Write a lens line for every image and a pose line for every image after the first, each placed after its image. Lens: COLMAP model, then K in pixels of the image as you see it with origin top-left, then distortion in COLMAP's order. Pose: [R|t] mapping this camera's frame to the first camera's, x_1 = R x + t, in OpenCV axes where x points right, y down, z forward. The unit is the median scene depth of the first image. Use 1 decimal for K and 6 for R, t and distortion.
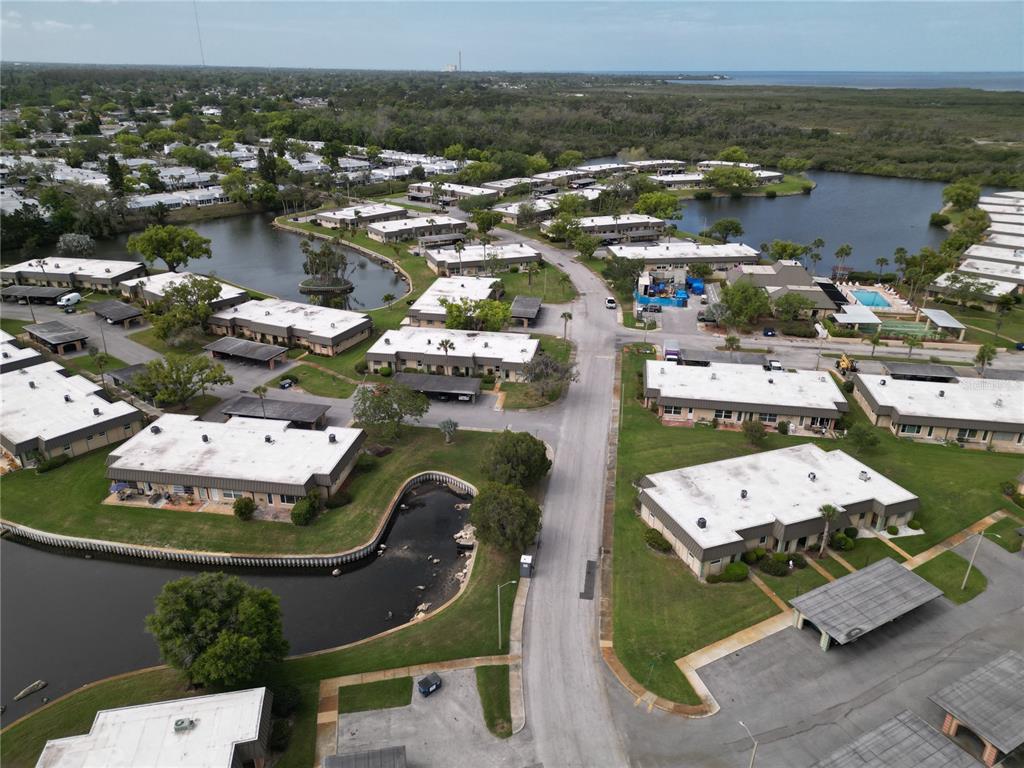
lens RADIAL K [[713.7, 0, 508.4], [0, 713.7, 386.2], [0, 0, 1]] dist [0.084162, -0.072197]
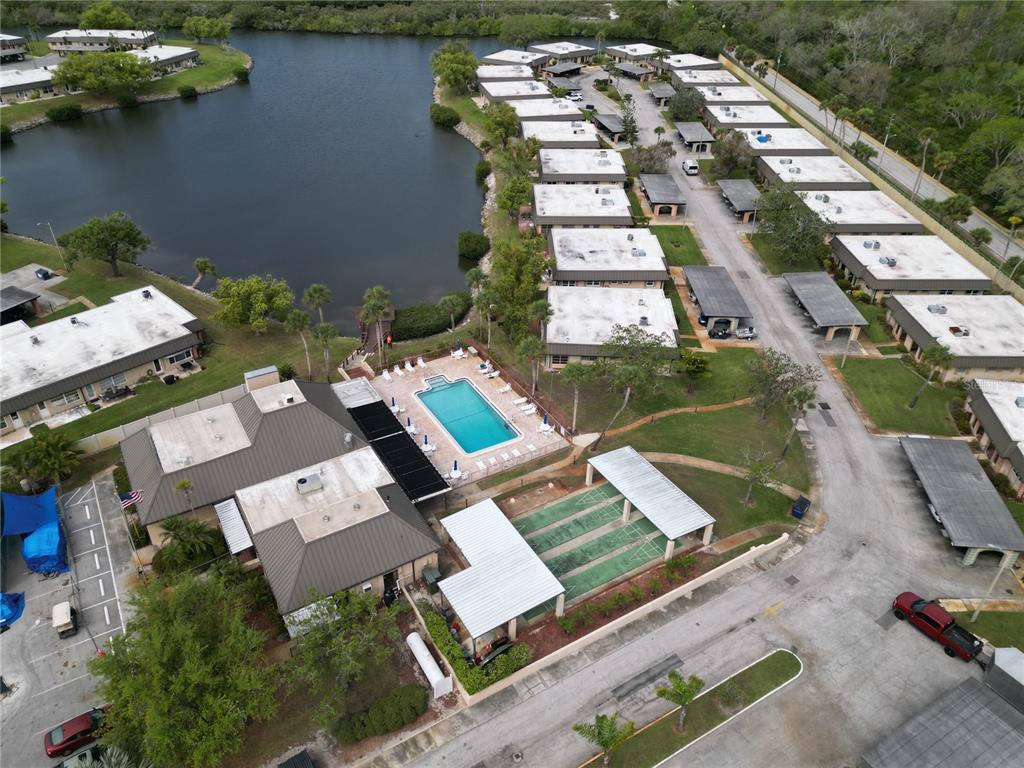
lens RADIAL K [[734.9, 0, 512.0], [0, 734.9, 384.0], [0, 0, 1]] dist [0.082492, -0.055823]
pose [[0.764593, -0.364478, 0.531558, 0.532579], [0.260834, 0.929171, 0.261929, -0.477432], [-0.589375, -0.061621, 0.805506, 1.154798]]
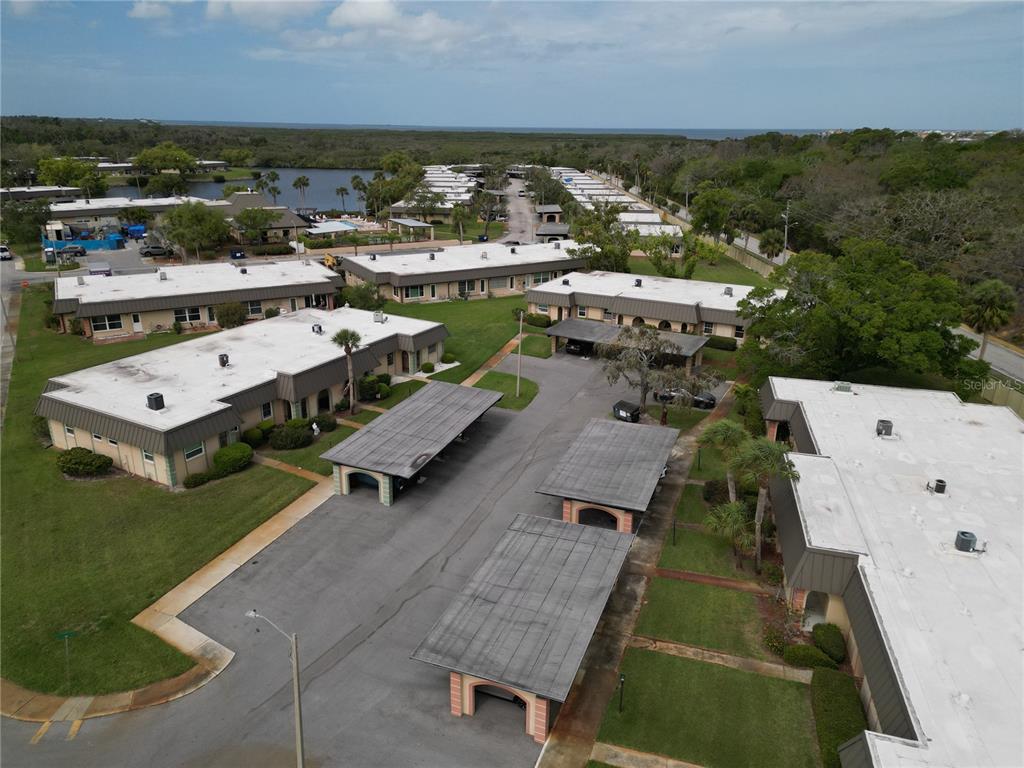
lens RADIAL K [[713.7, 0, 508.4], [0, 713.7, 386.2], [0, 0, 1]] dist [0.084162, -0.072197]
pose [[0.767096, -0.215756, 0.604163, 0.119916], [0.252097, 0.967369, 0.025378, 0.206174], [-0.589924, 0.132840, 0.796456, 0.321048]]
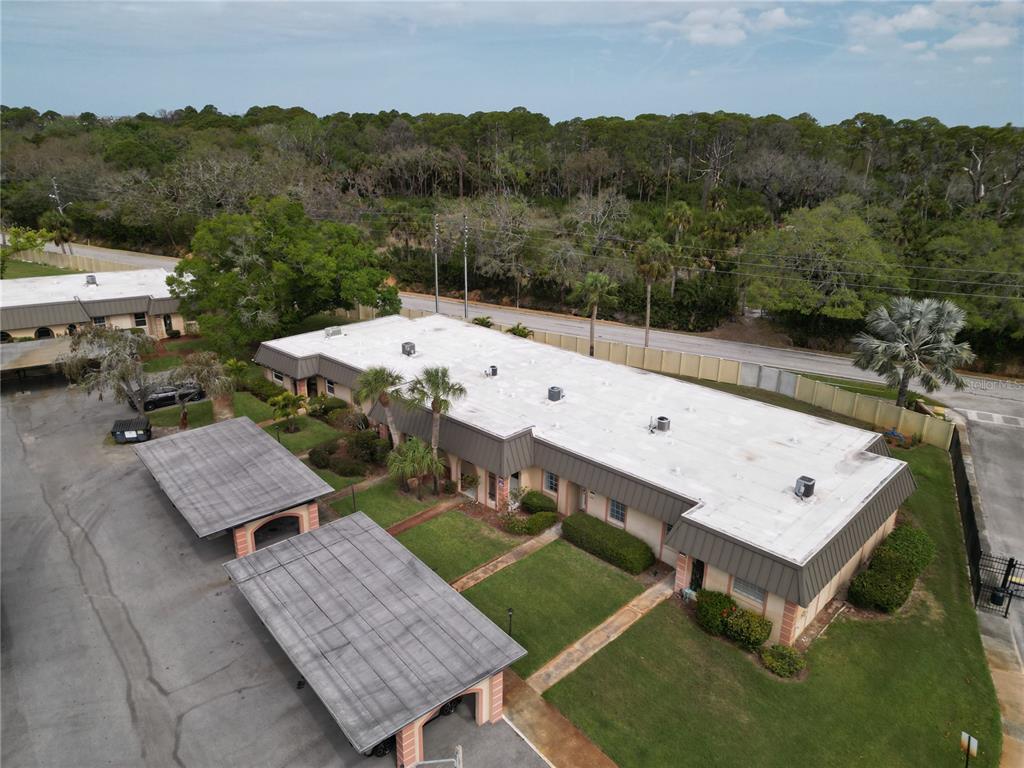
lens RADIAL K [[713.7, 0, 508.4], [0, 713.7, 386.2], [0, 0, 1]] dist [0.084162, -0.072197]
pose [[-0.183676, -0.346417, 0.919923, 0.071800], [0.385168, 0.835647, 0.391586, 0.149948], [-0.904383, 0.426250, -0.020060, 0.507657]]
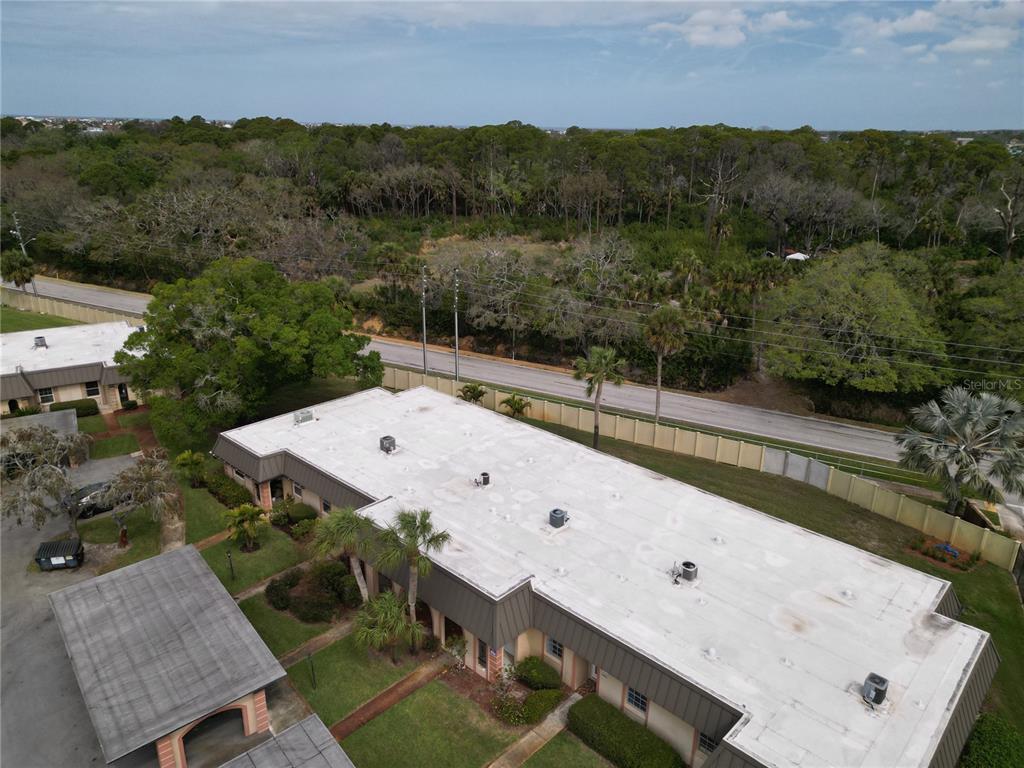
lens RADIAL K [[713.7, 0, 508.4], [0, 713.7, 386.2], [0, 0, 1]] dist [0.084162, -0.072197]
pose [[-0.189344, -0.344865, 0.919357, 0.155219], [0.383488, 0.835962, 0.392562, 0.123094], [-0.903928, 0.426892, -0.026033, 0.478144]]
